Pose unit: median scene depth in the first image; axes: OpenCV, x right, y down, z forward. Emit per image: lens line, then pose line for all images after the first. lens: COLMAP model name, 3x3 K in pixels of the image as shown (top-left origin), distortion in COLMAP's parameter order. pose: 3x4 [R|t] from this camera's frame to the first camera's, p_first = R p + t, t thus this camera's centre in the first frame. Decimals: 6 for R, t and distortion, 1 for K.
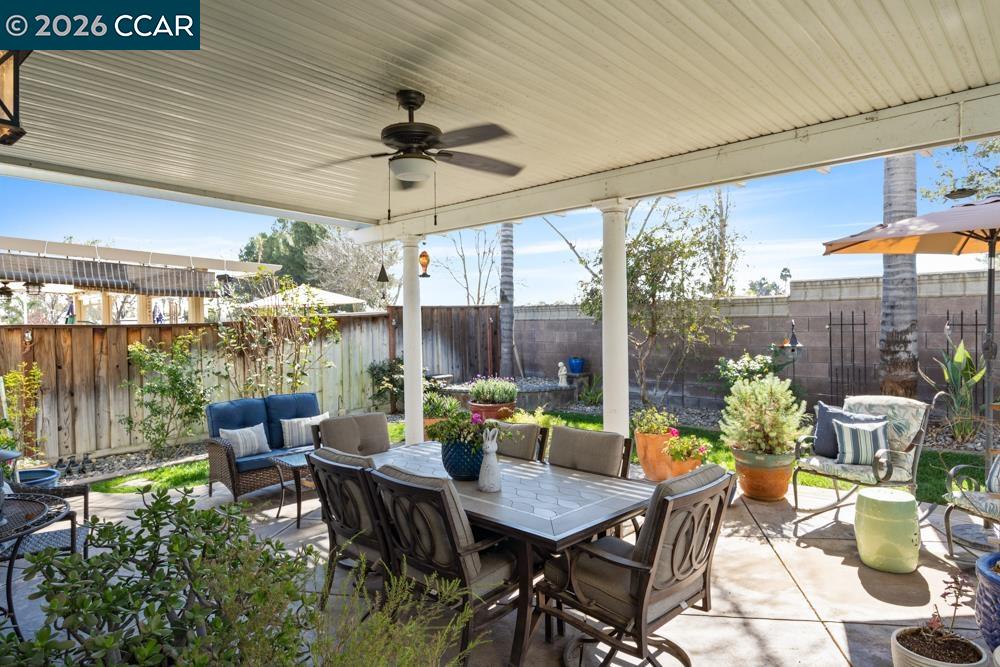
lens RADIAL K [[601.0, 0, 497.1], [0, 601.0, 329.0], [0, 0, 1]] dist [0.002959, 0.000381]
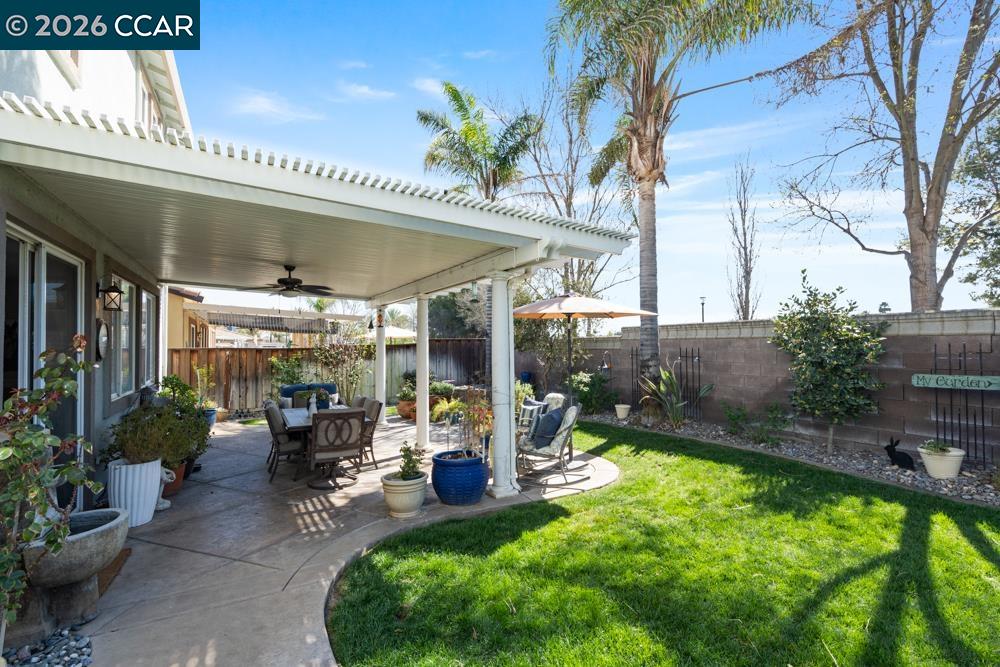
lens RADIAL K [[462.1, 0, 499.6], [0, 462.1, 334.5], [0, 0, 1]] dist [0.000828, 0.000038]
pose [[0.959034, 0.007054, -0.283203, 0.605810], [-0.017312, 0.999281, -0.033735, -0.015167], [0.282761, 0.037256, 0.958467, -0.314659]]
